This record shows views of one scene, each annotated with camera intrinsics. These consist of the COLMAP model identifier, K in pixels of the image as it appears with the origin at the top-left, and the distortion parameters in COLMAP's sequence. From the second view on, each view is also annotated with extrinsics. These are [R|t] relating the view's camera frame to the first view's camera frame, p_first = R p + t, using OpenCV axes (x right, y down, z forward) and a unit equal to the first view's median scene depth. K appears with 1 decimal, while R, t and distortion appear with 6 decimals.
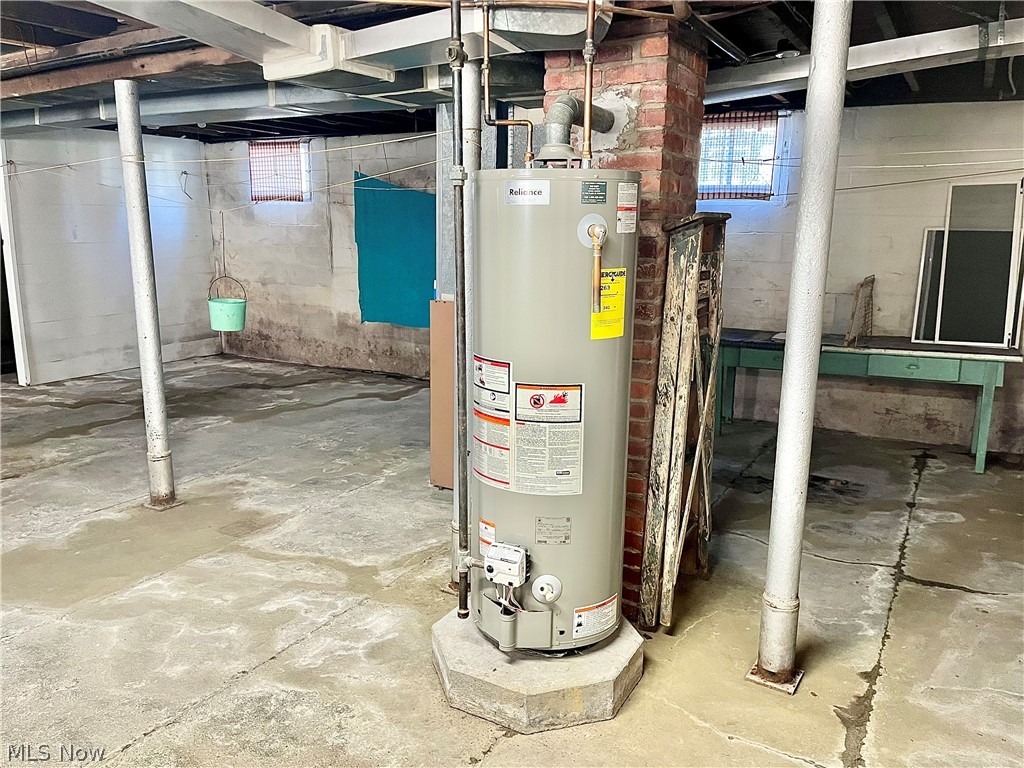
lens RADIAL K [[770.6, 0, 513.0], [0, 770.6, 383.5], [0, 0, 1]] dist [0.005533, -0.005281]
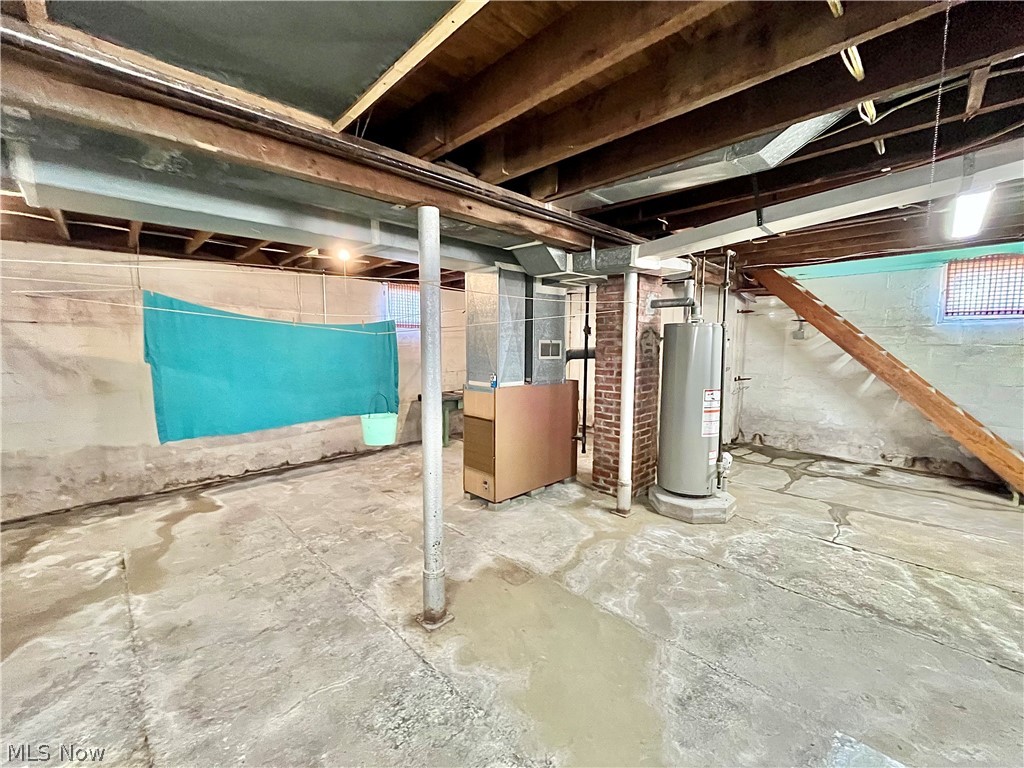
lens RADIAL K [[413.3, 0, 514.0], [0, 413.3, 381.0], [0, 0, 1]] dist [-0.003723, 0.000197]
pose [[0.265228, -0.099703, 0.959017, -1.044283], [0.195944, 0.979457, 0.047638, -0.175373], [-0.944066, 0.175278, 0.279315, 0.797379]]
